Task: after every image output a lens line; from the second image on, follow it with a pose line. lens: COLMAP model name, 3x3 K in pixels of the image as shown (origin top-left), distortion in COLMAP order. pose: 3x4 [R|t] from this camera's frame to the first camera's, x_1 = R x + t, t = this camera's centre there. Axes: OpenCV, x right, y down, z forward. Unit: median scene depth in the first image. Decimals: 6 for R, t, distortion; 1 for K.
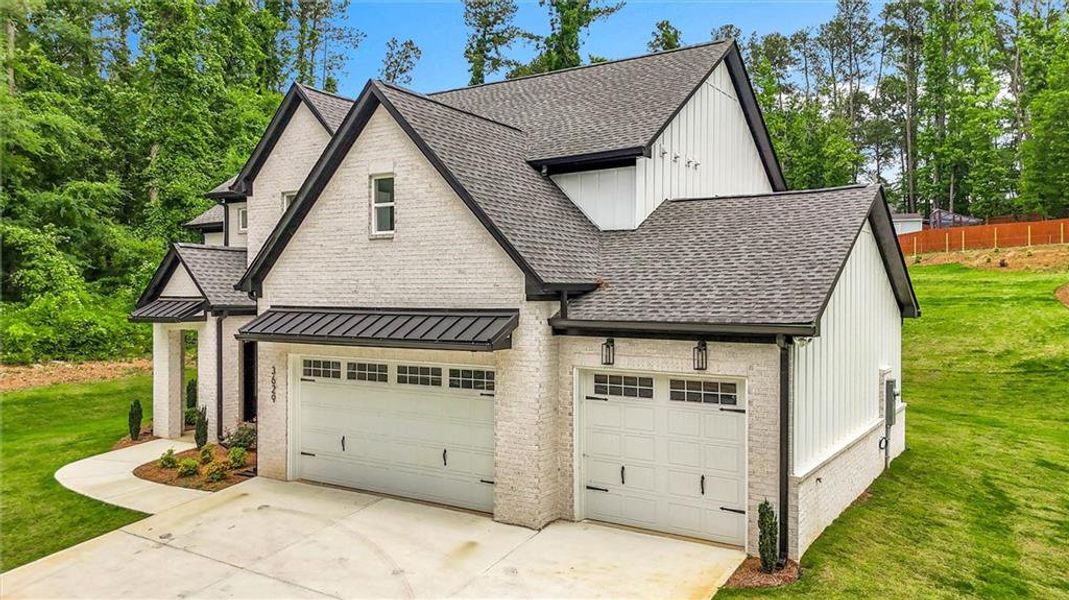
lens RADIAL K [[793.7, 0, 534.5], [0, 793.7, 300.0], [0, 0, 1]] dist [0.038345, -0.001737]
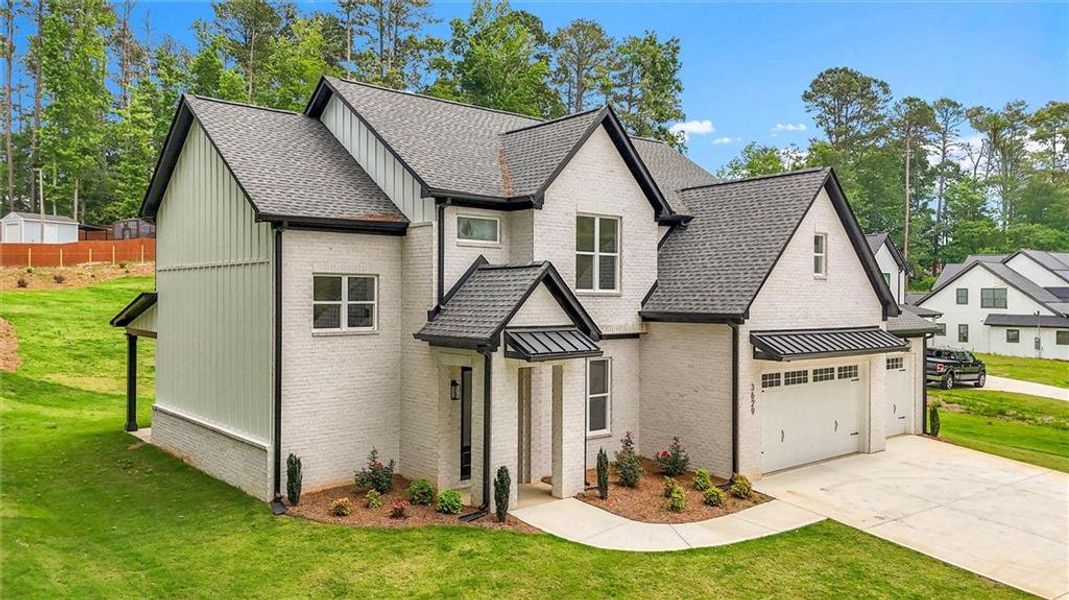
lens RADIAL K [[793.7, 0, 534.5], [0, 793.7, 300.0], [0, 0, 1]] dist [0.038345, -0.001737]
pose [[0.279120, 0.001818, 0.960255, -1.659120], [0.001428, 0.999996, -0.002308, -0.037938], [-0.960255, 0.002015, 0.279116, 1.074041]]
